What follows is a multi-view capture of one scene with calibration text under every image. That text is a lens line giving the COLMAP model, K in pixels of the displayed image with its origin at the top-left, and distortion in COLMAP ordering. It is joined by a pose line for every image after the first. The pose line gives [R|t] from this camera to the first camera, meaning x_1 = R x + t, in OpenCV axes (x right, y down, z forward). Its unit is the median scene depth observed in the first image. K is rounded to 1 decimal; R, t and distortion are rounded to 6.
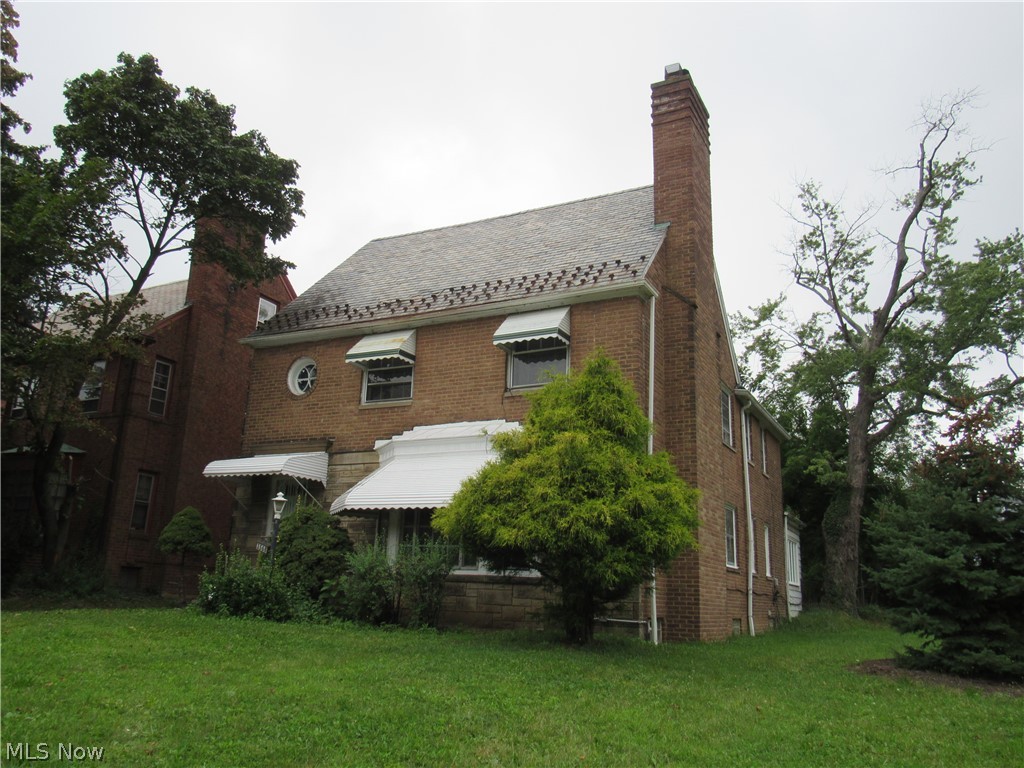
lens RADIAL K [[845.5, 0, 512.0], [0, 845.5, 384.0], [0, 0, 1]] dist [0.000632, 0.000037]
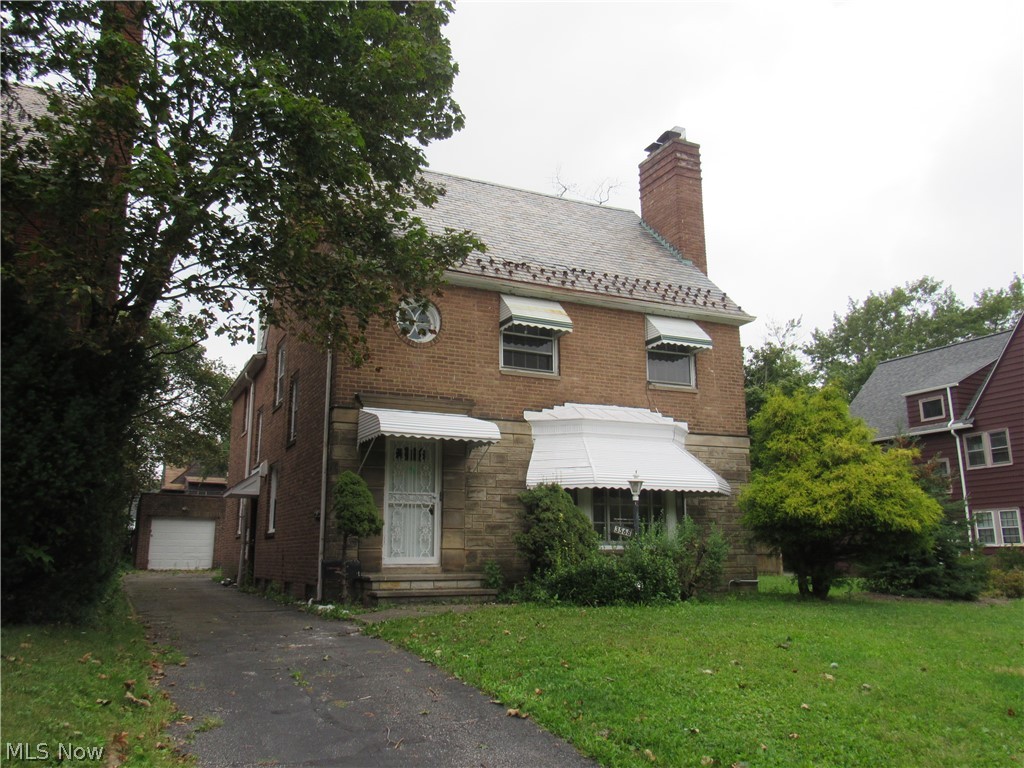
lens RADIAL K [[790.3, 0, 512.0], [0, 790.3, 384.0], [0, 0, 1]] dist [0.056598, 0.000063]
pose [[0.596052, 0.136267, 0.791298, -0.874965], [-0.166685, 0.985025, -0.044071, 0.078999], [-0.785454, -0.105629, 0.609840, 0.482243]]
